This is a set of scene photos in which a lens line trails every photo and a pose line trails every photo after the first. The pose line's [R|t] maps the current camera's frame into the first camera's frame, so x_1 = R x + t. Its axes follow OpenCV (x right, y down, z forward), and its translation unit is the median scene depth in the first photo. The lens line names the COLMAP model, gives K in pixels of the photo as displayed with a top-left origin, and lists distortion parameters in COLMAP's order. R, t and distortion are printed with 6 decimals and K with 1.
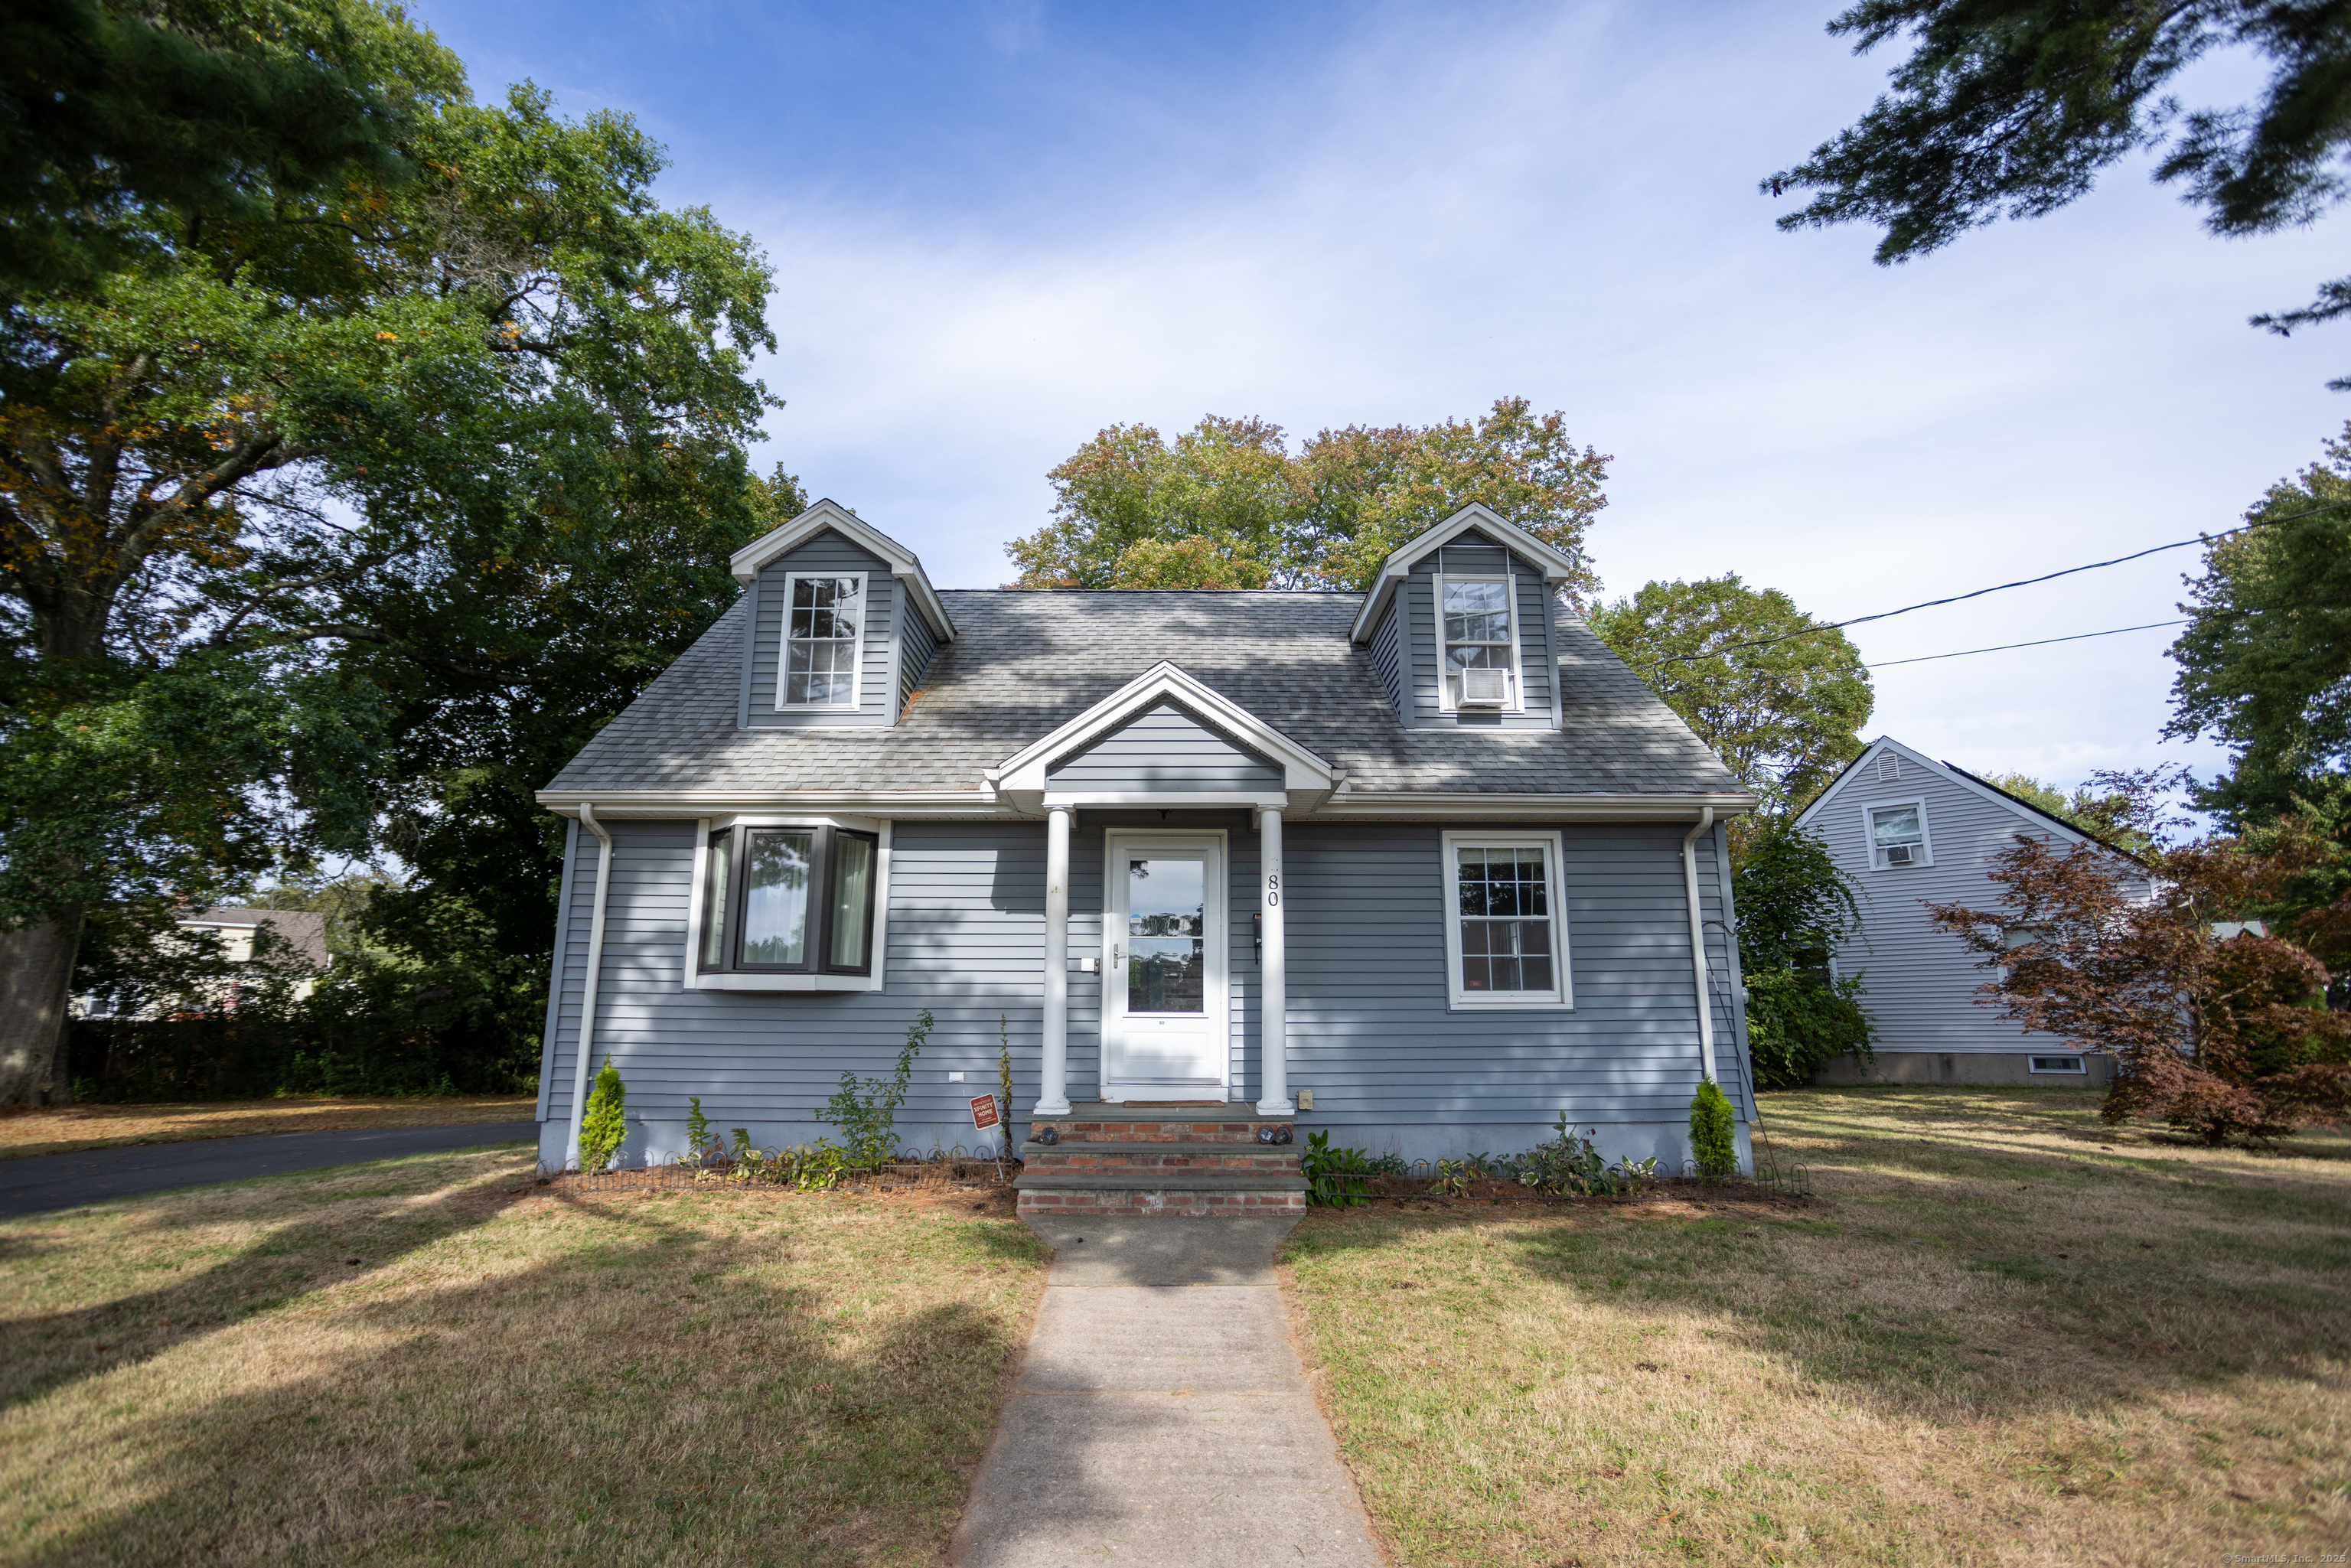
lens RADIAL K [[1128.1, 0, 1167.9], [0, 1128.1, 790.3], [0, 0, 1]] dist [-0.054937, 0.034622]
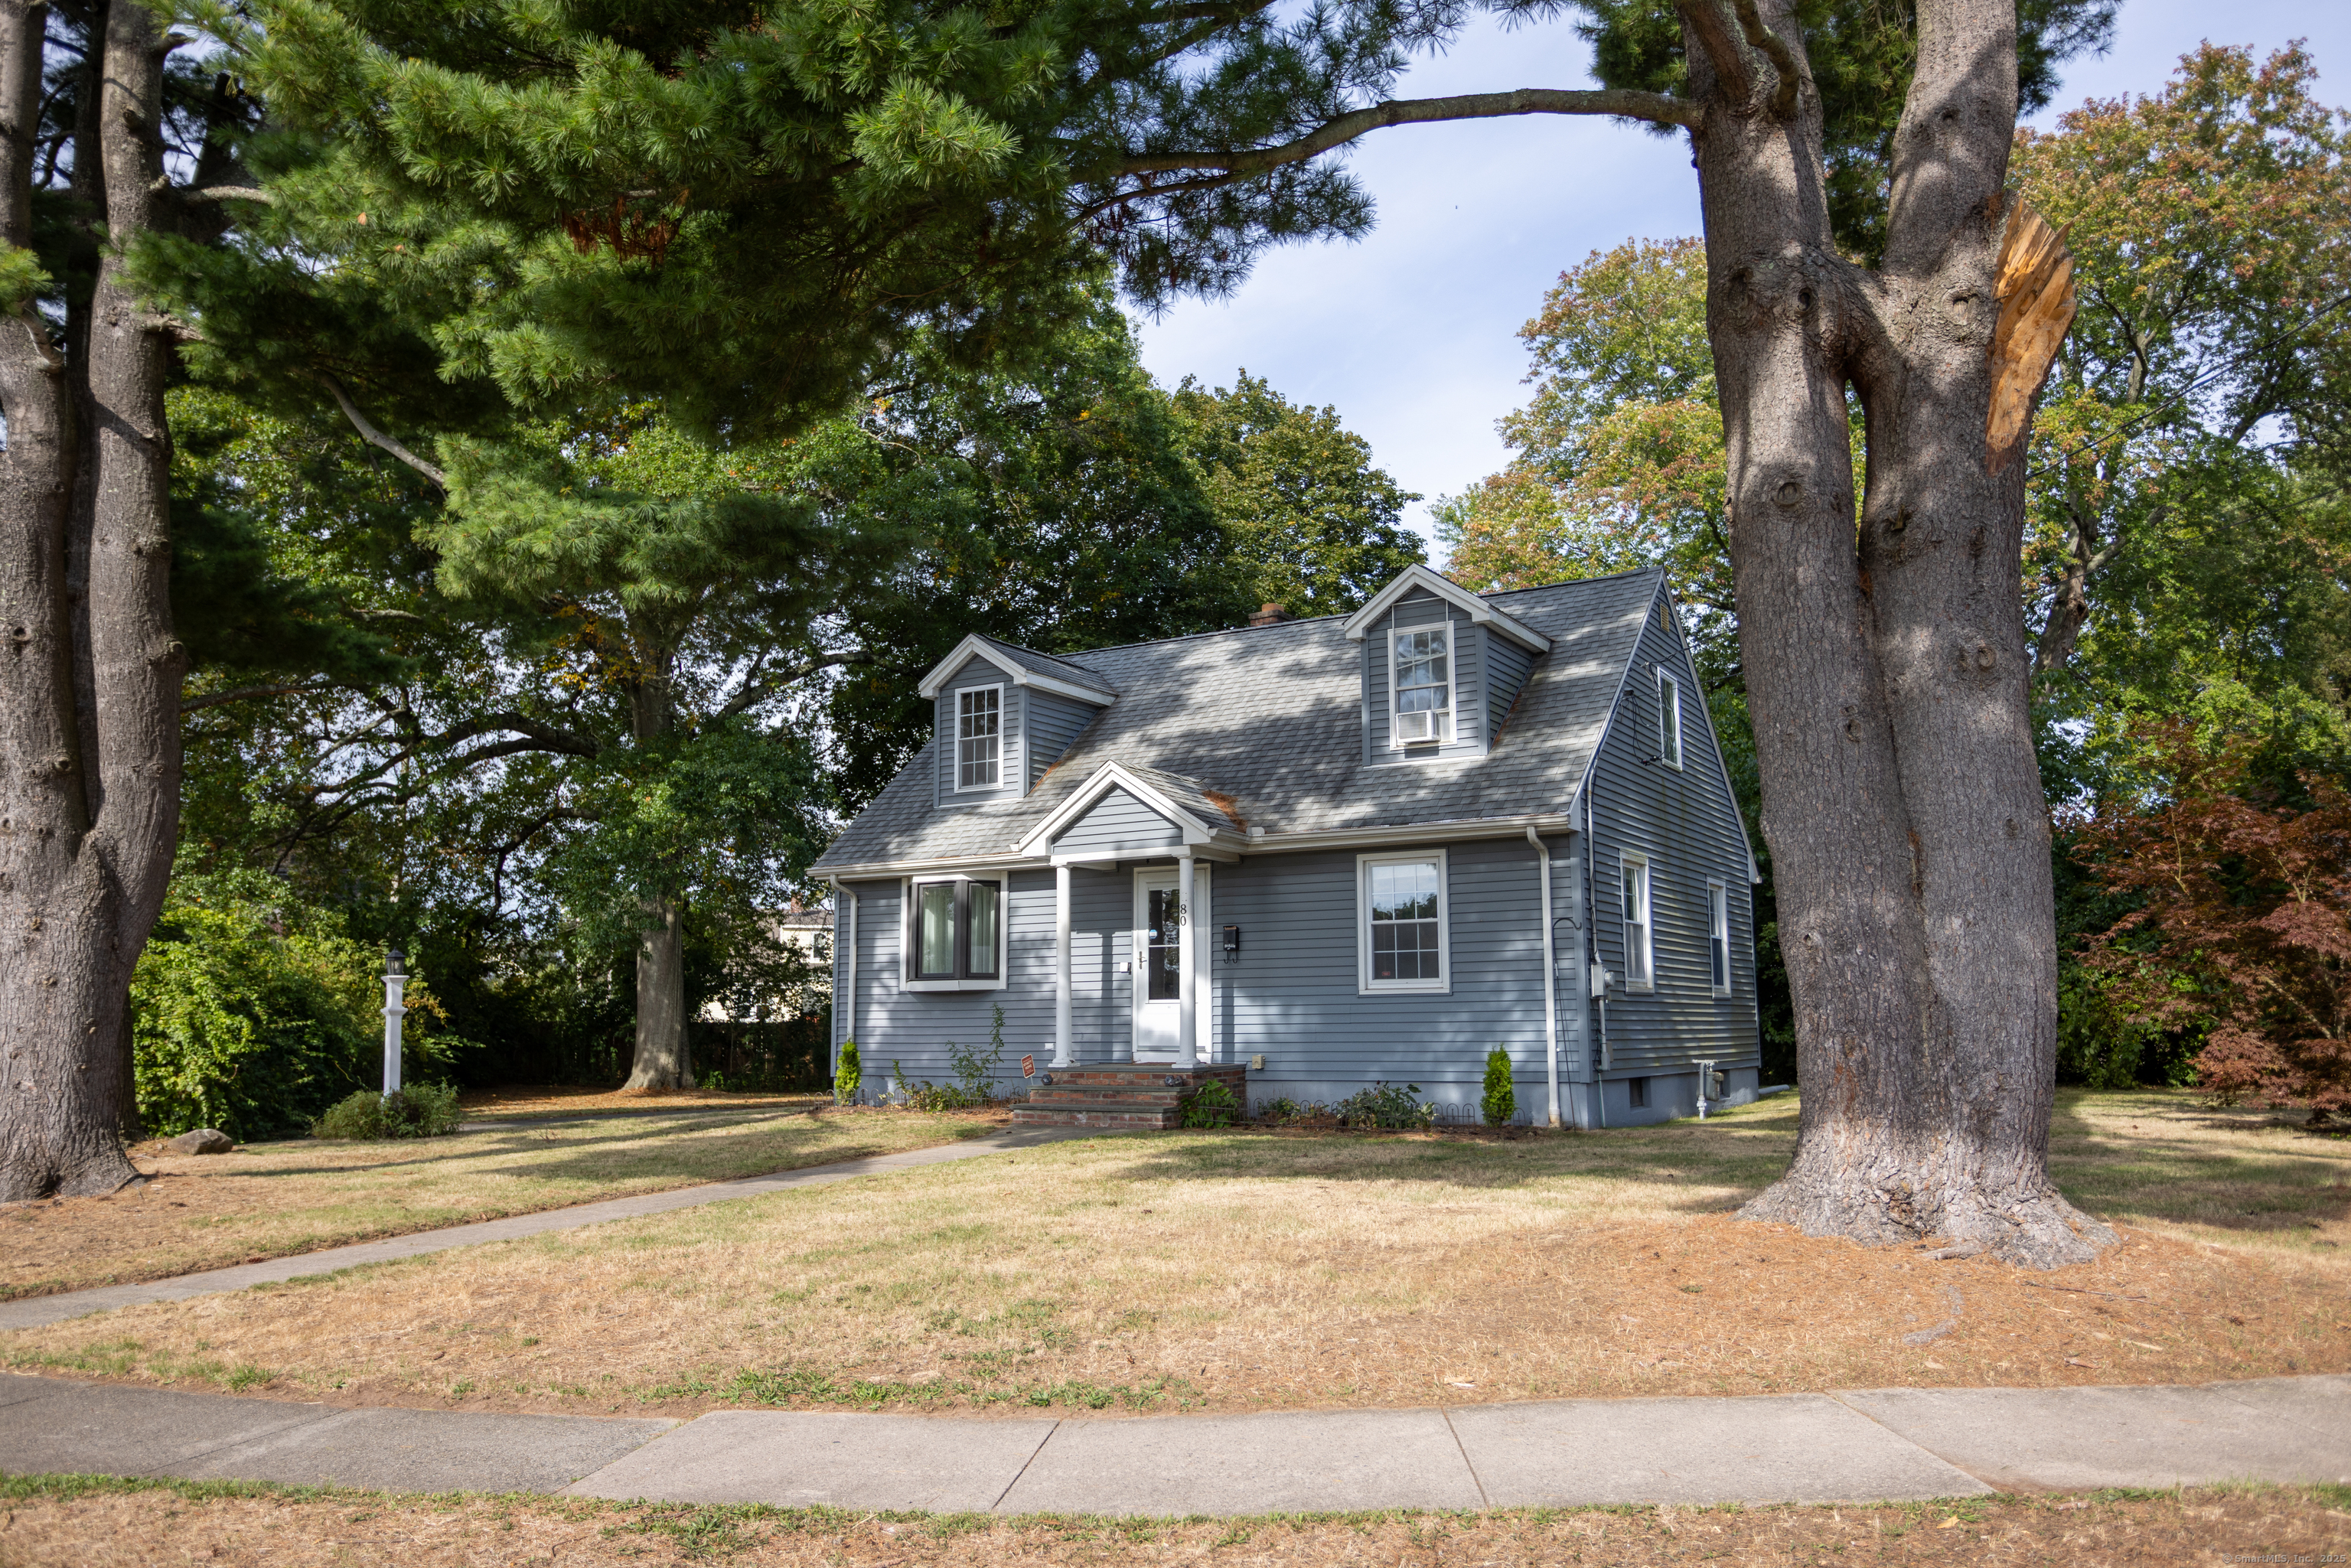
lens RADIAL K [[1701.7, 0, 1175.8], [0, 1701.7, 818.2], [0, 0, 1]] dist [-0.000308, 0.000073]
pose [[0.856151, -0.072753, -0.511578, 1.075328], [0.118079, 0.991389, 0.056623, -0.141117], [0.503053, -0.108884, 0.857369, -0.761537]]
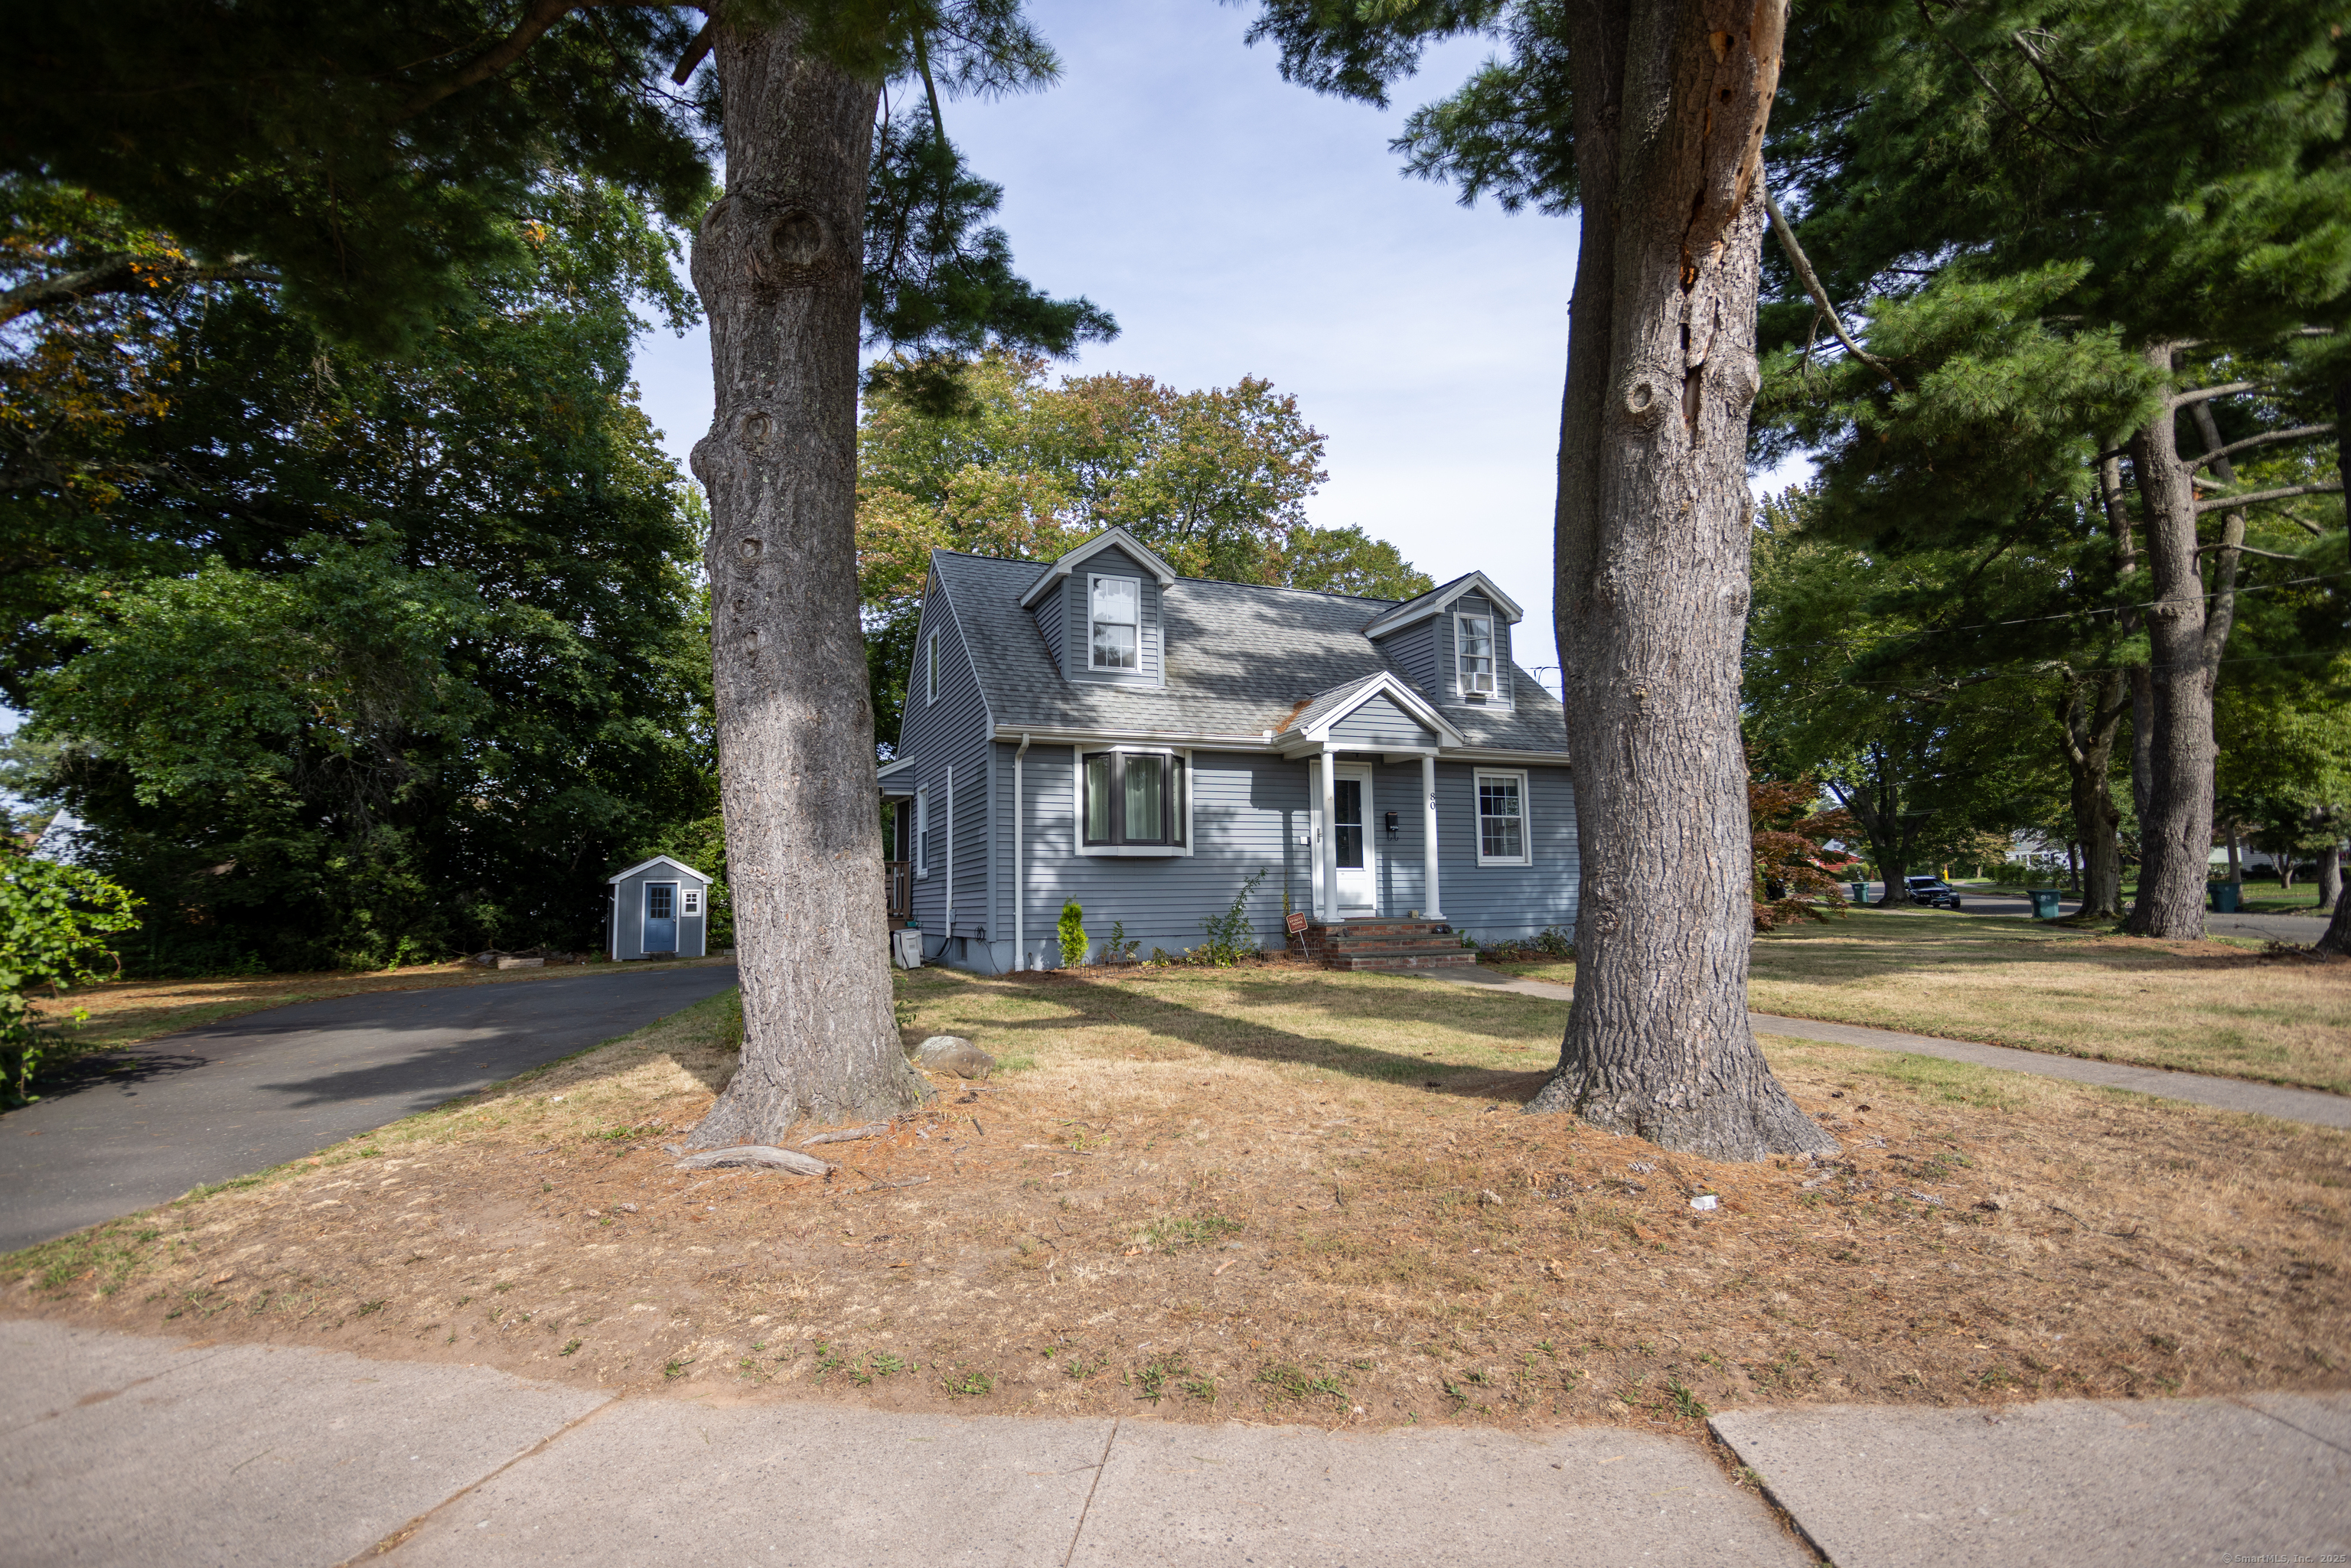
lens RADIAL K [[1128.1, 0, 1167.9], [0, 1128.1, 790.3], [0, 0, 1]] dist [-0.054937, 0.034622]
pose [[0.924056, 0.022442, 0.381597, -0.901679], [-0.063104, 0.993534, 0.094381, -0.066949], [-0.377012, -0.111294, 0.919498, -0.469538]]
